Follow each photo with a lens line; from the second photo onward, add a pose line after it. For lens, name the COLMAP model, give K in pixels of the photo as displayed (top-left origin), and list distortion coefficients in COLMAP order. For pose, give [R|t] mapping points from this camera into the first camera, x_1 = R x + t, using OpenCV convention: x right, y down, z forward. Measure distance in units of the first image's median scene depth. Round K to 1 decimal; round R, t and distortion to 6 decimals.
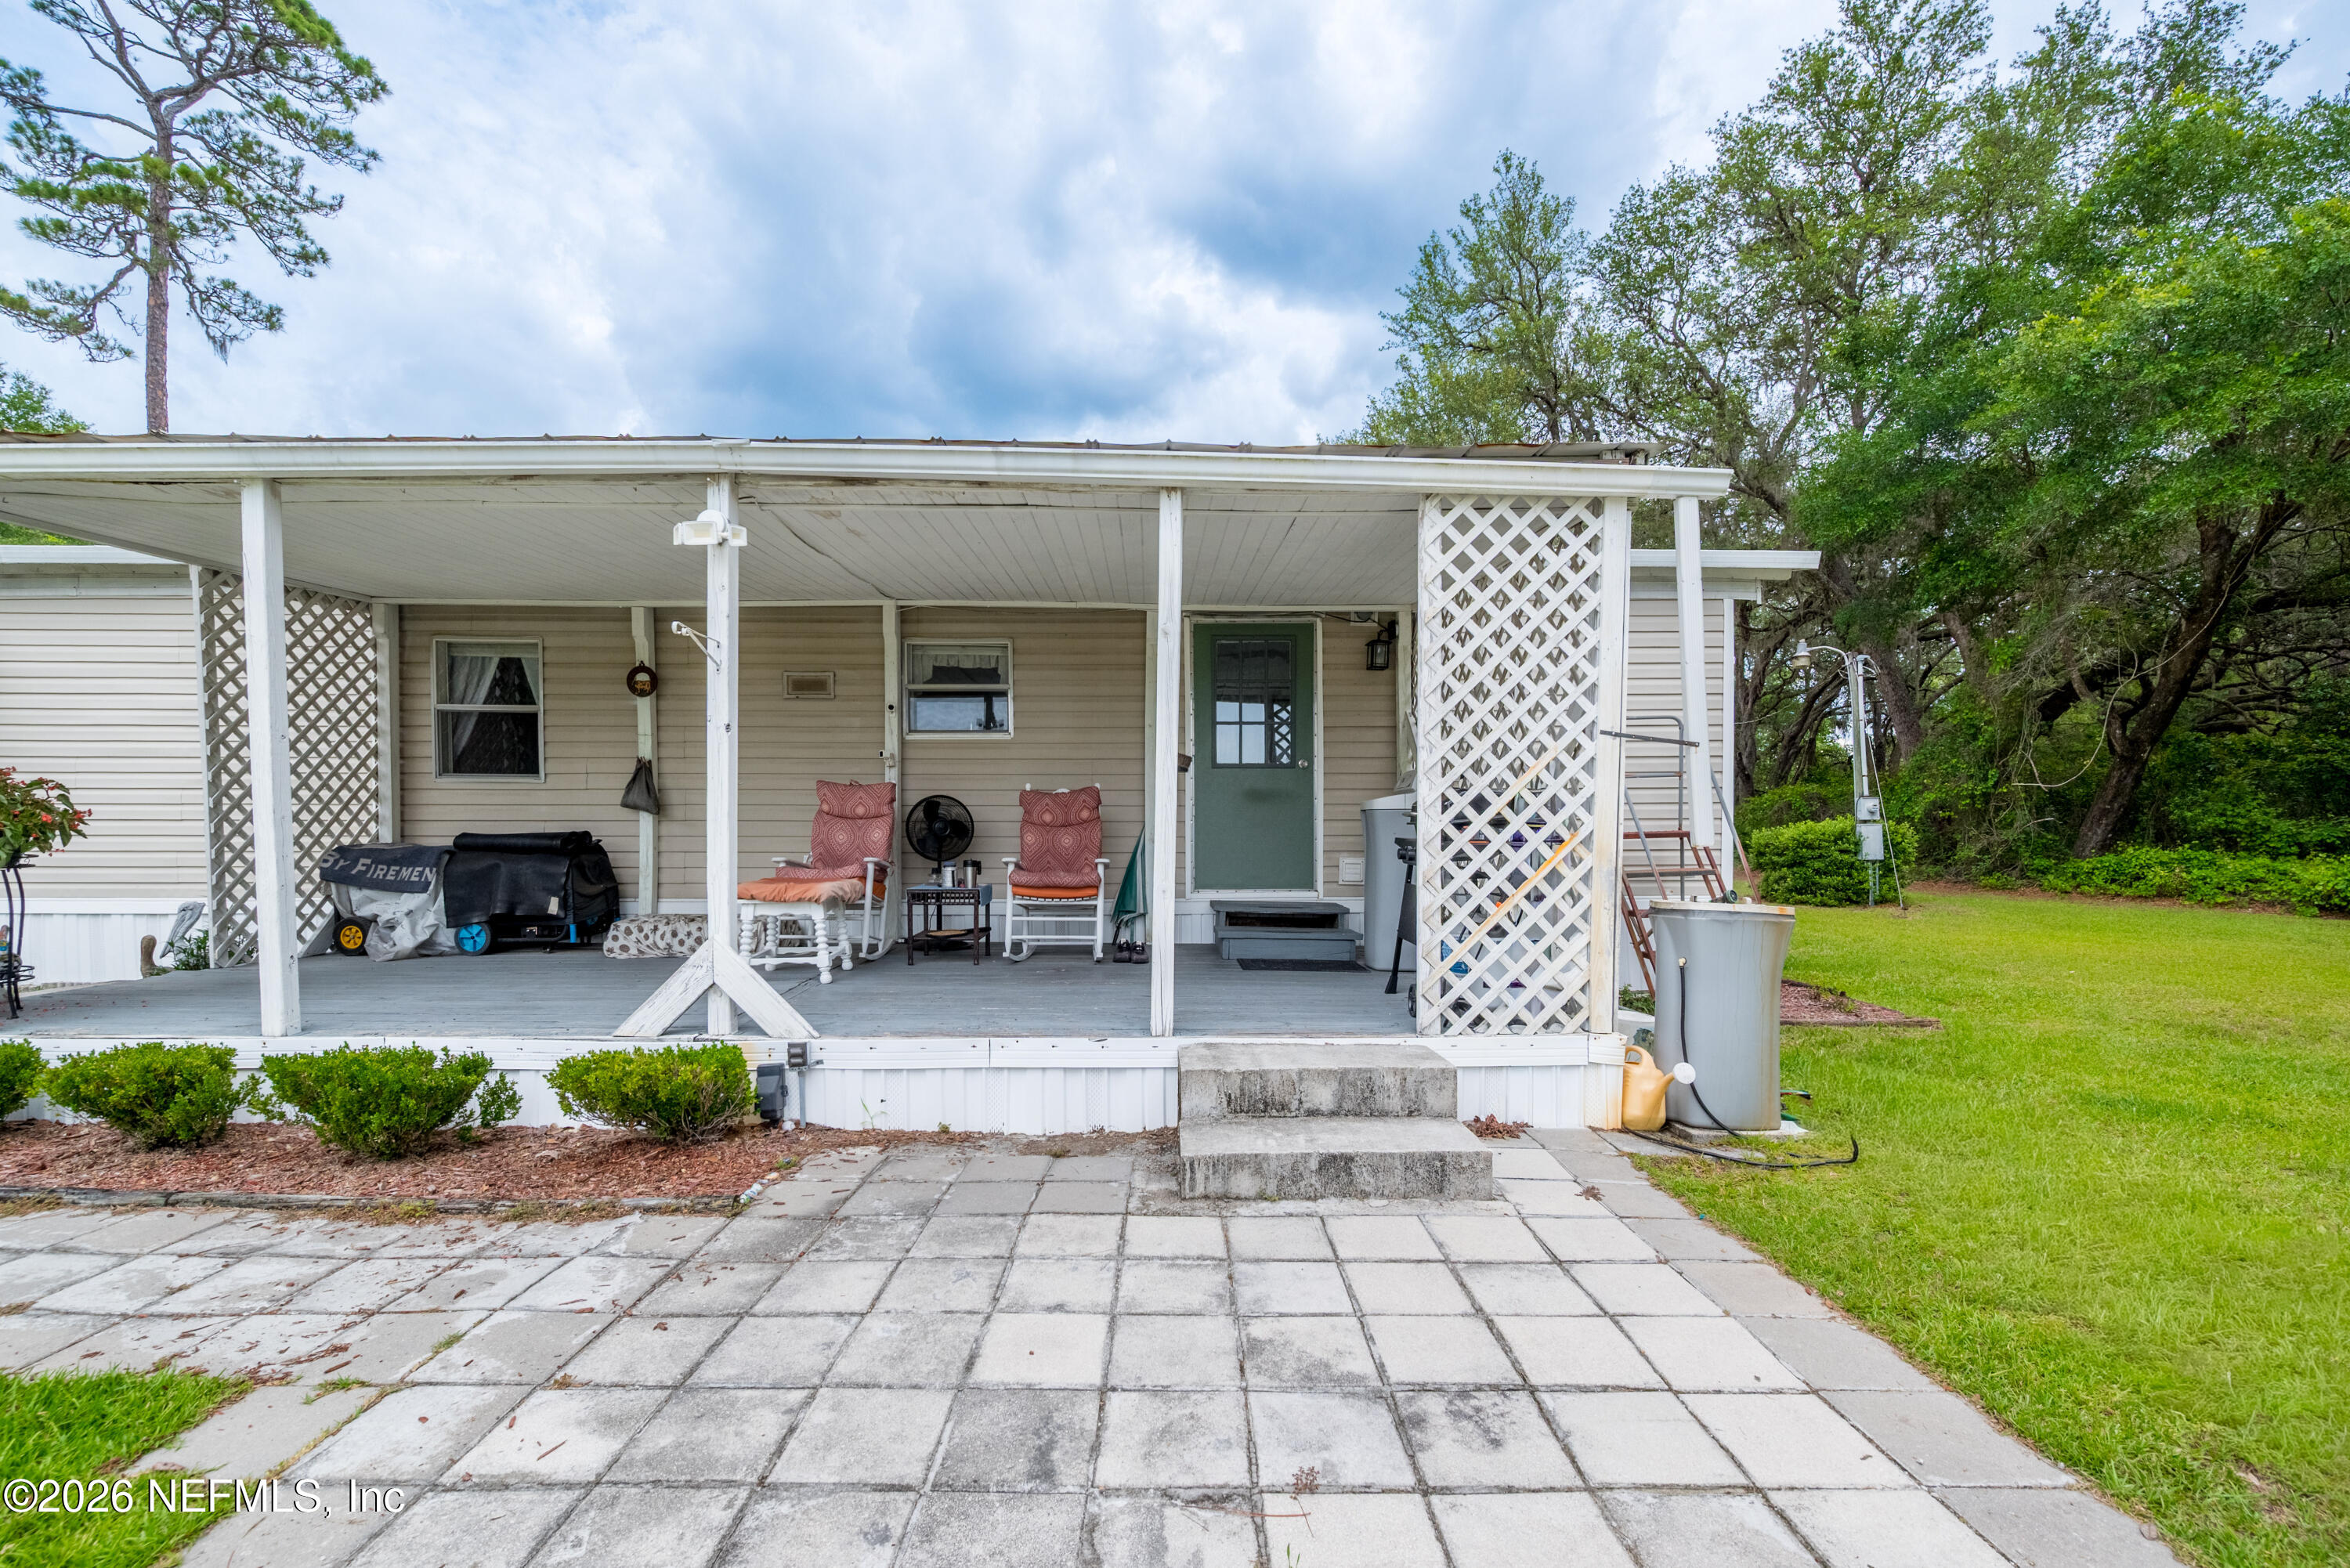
lens RADIAL K [[958.7, 0, 1176.9], [0, 958.7, 860.5], [0, 0, 1]] dist [-0.000630, -0.000077]
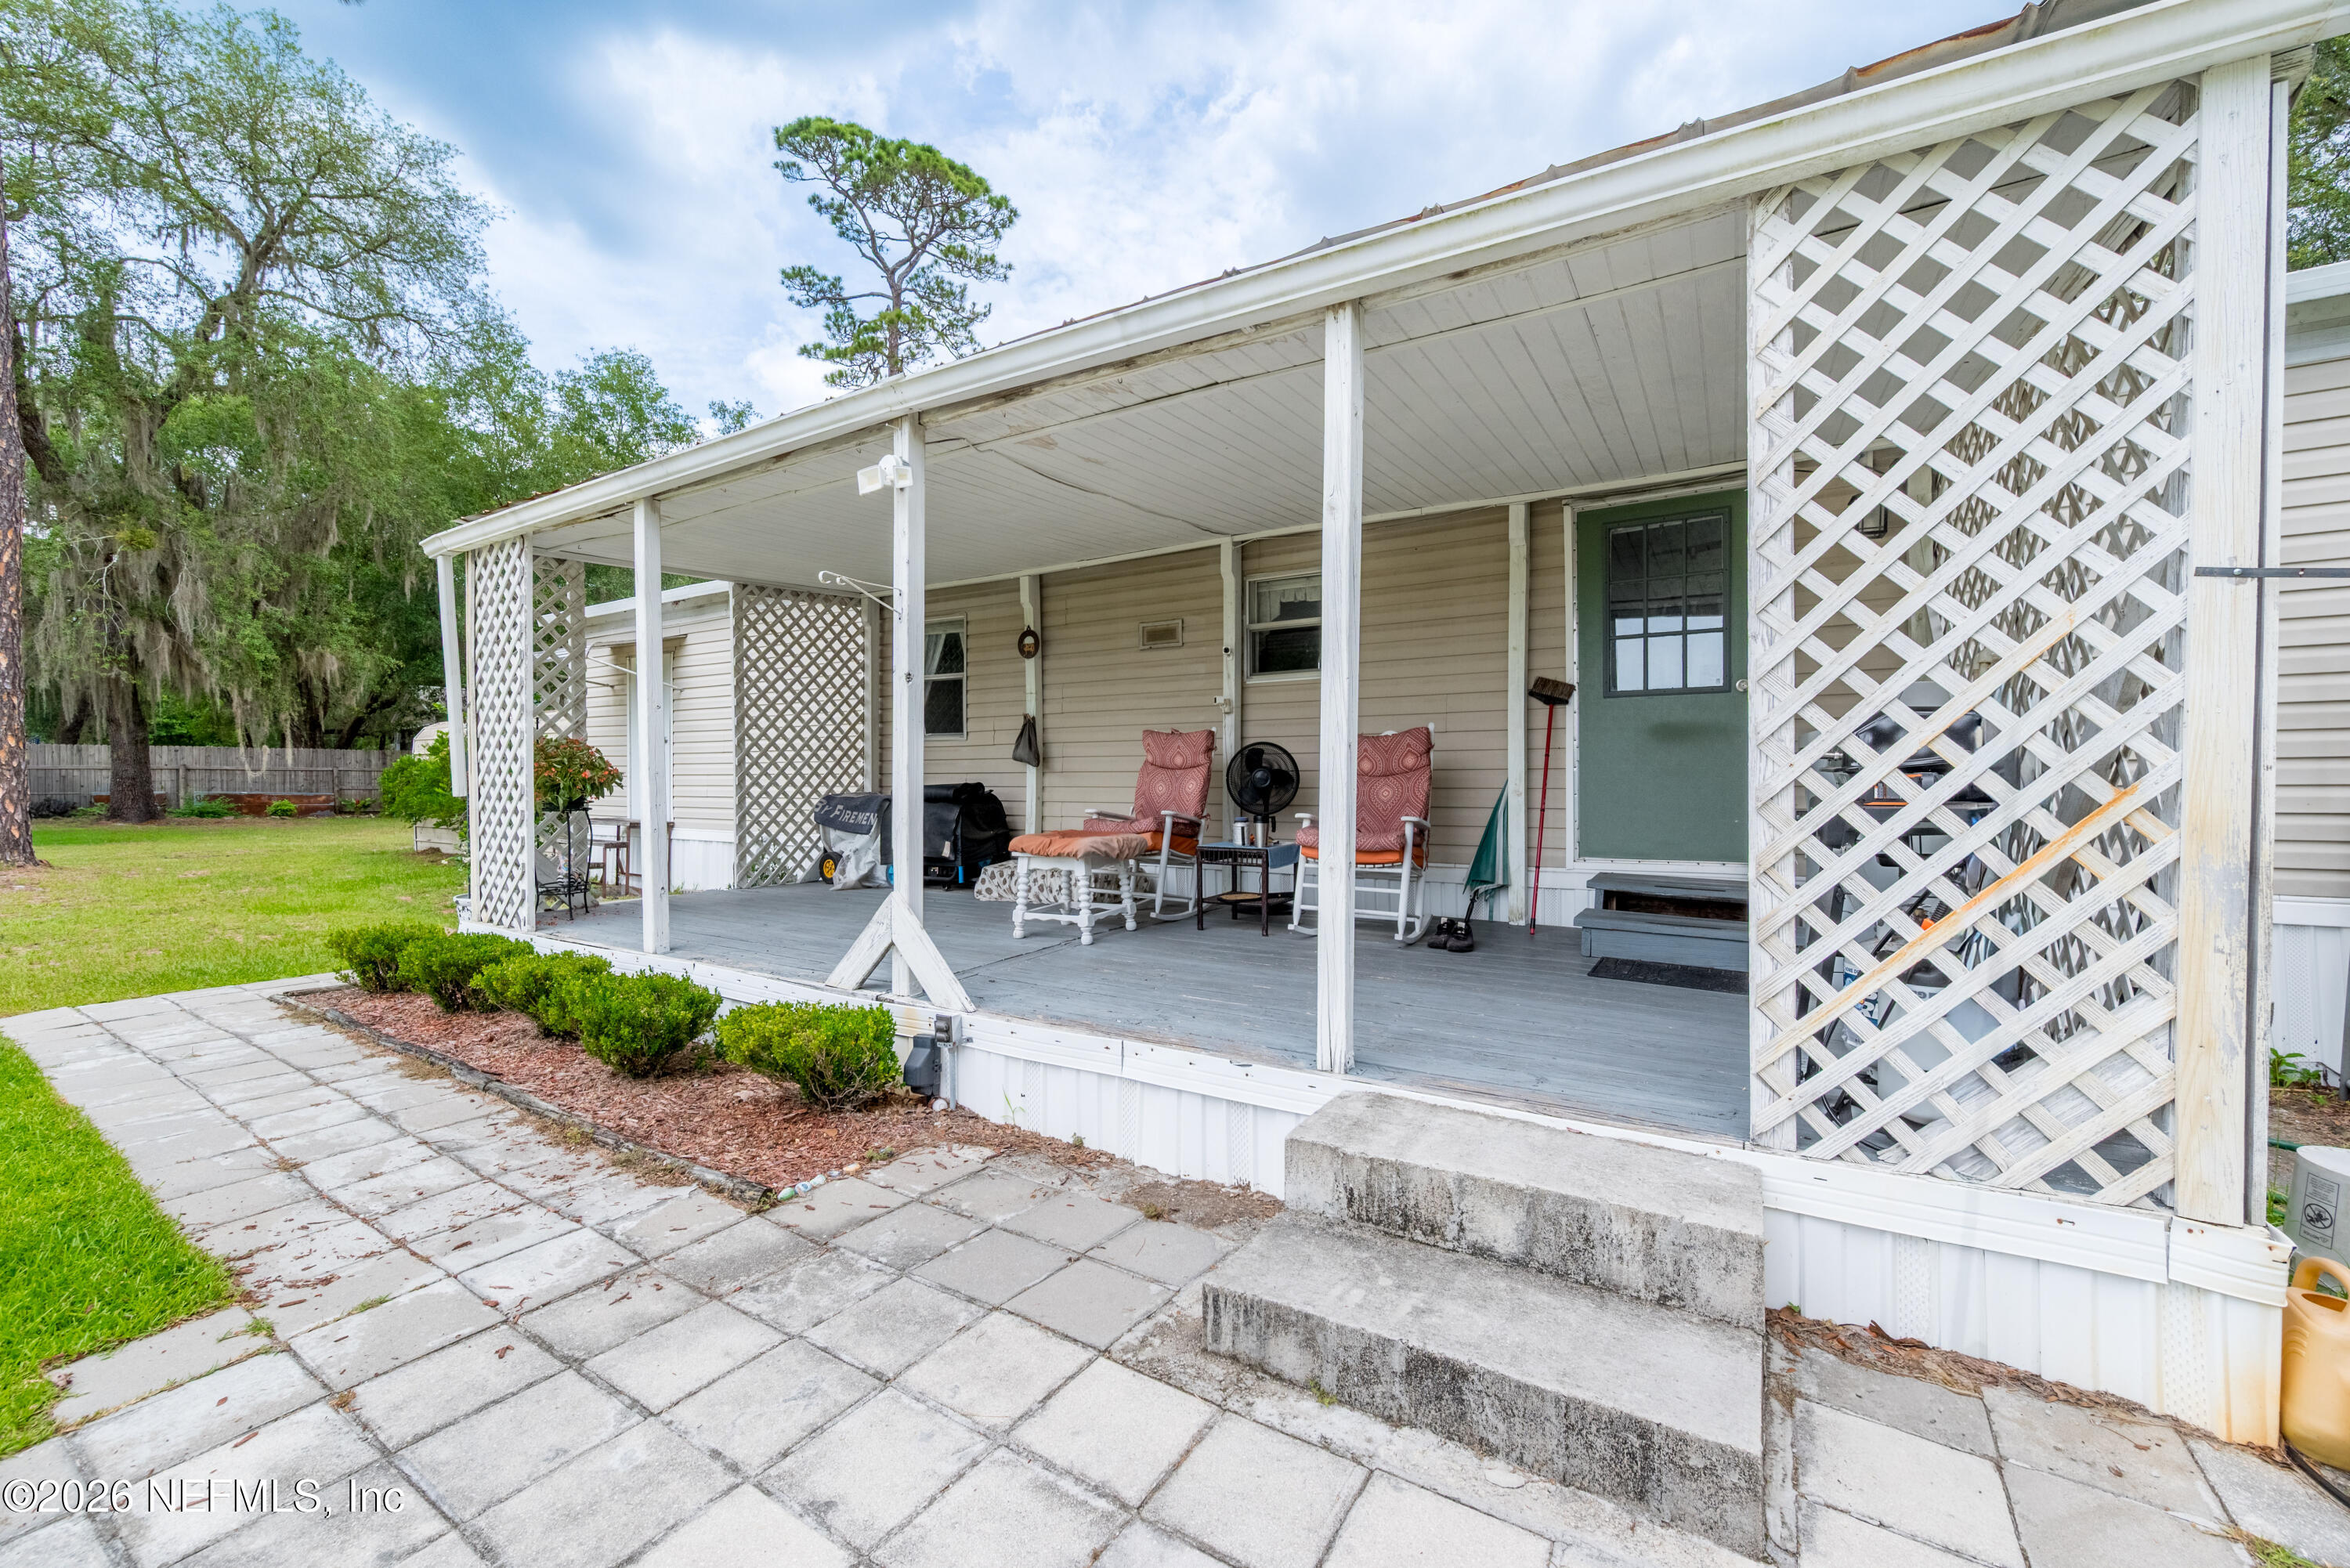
lens RADIAL K [[933.8, 0, 1186.5], [0, 933.8, 782.4], [0, 0, 1]] dist [-0.000747, -0.000112]
pose [[0.845925, -0.001240, -0.533300, 0.159896], [-0.012987, 0.999653, -0.022925, -0.008646], [0.533143, 0.026319, 0.845615, 0.212522]]
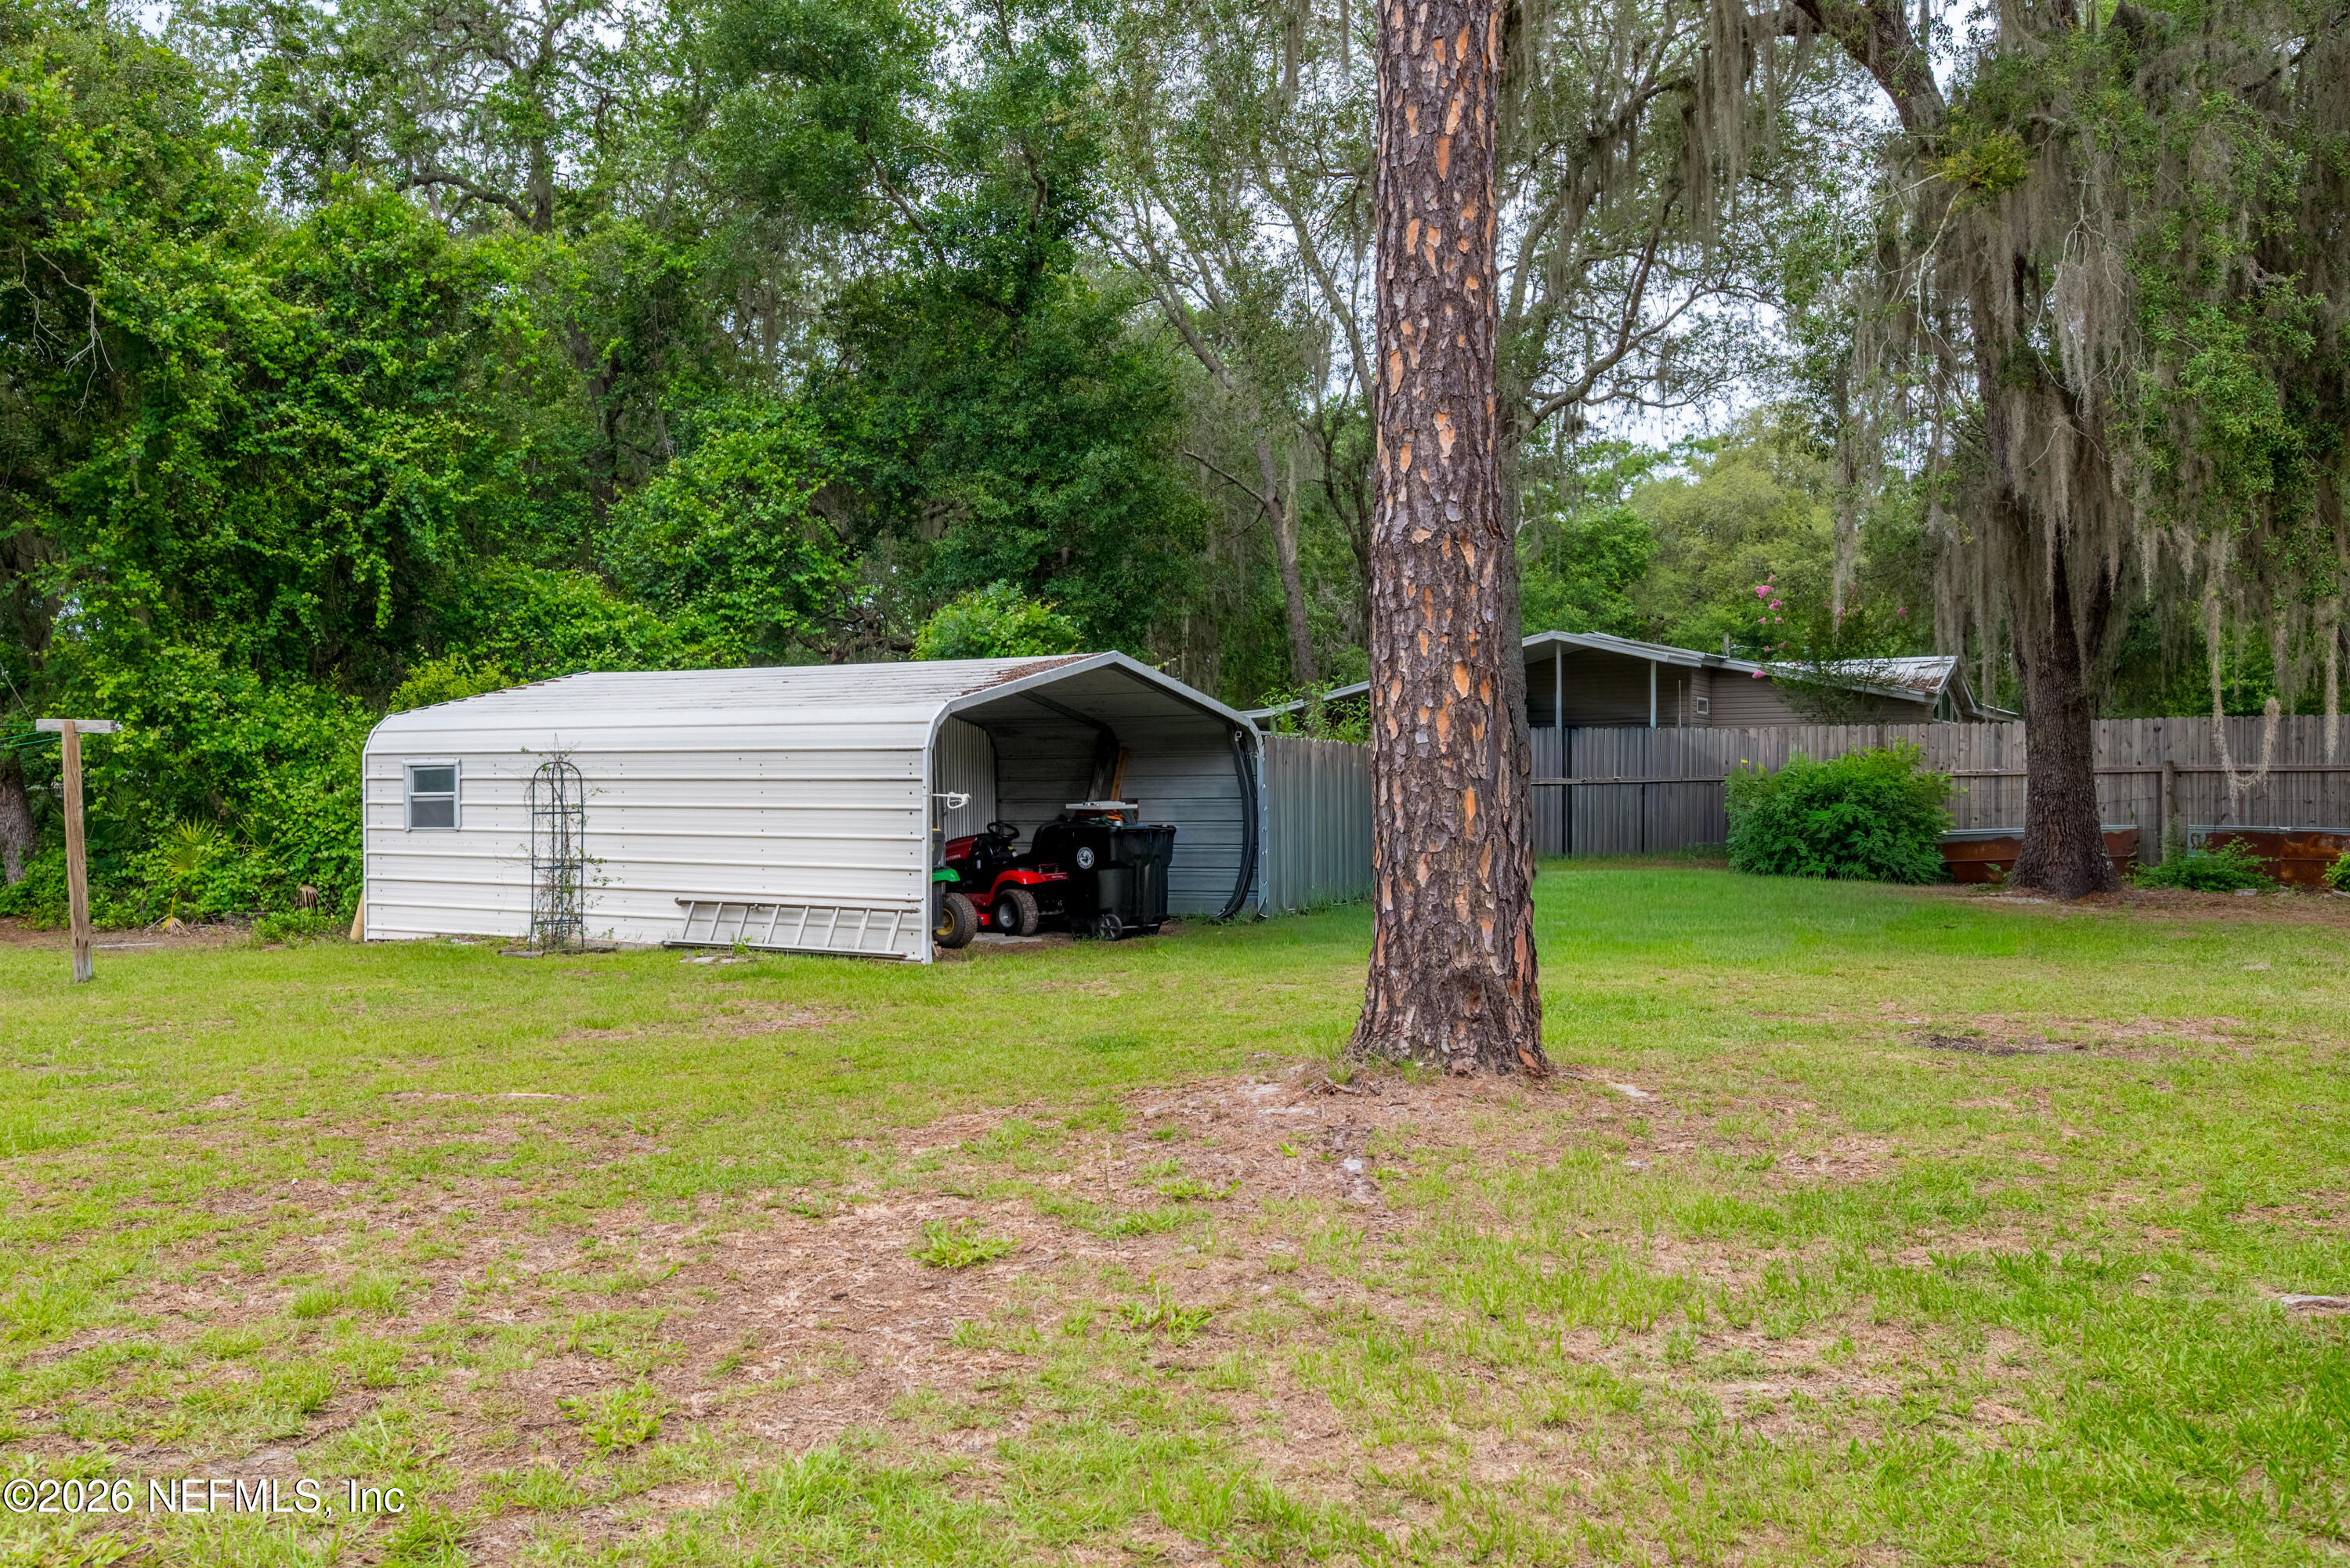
lens RADIAL K [[2066.9, 0, 1172.6], [0, 2066.9, 833.3], [0, 0, 1]] dist [0.007740, 0.005775]
pose [[-0.317190, 0.012585, -0.948279, -1.205878], [-0.020472, 0.999588, 0.020114, -0.024919], [0.948141, 0.025793, -0.316801, 0.687538]]
